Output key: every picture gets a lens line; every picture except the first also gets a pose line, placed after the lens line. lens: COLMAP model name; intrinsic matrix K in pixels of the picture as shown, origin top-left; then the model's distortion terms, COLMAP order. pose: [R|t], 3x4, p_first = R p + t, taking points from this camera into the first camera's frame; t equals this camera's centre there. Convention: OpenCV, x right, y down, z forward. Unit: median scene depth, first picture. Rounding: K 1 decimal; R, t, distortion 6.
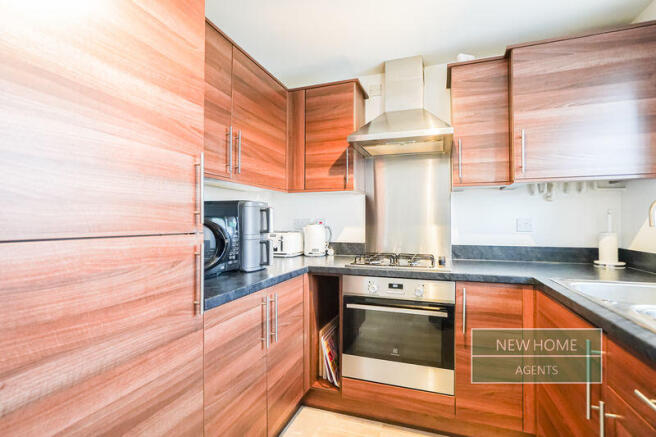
lens RADIAL K [[286.6, 0, 341.2], [0, 286.6, 219.9], [0, 0, 1]] dist [-0.024501, 0.015962]
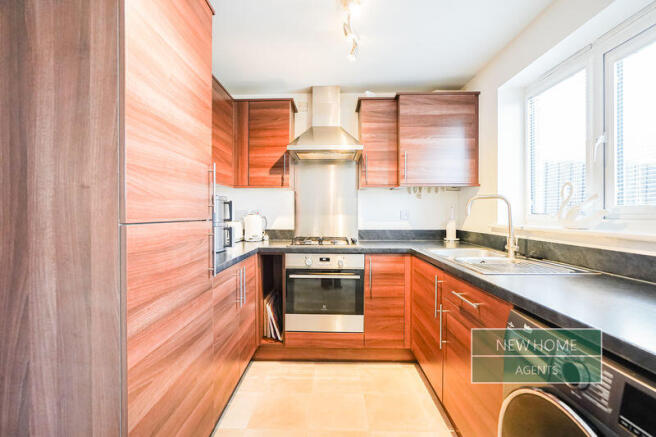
lens RADIAL K [[286.6, 0, 341.2], [0, 286.6, 219.9], [0, 0, 1]] dist [-0.024501, 0.015962]
pose [[0.933614, -0.008655, 0.358175, -0.207109], [-0.001971, 0.999569, 0.029291, 0.001983], [-0.358274, -0.028053, 0.933195, -0.276422]]
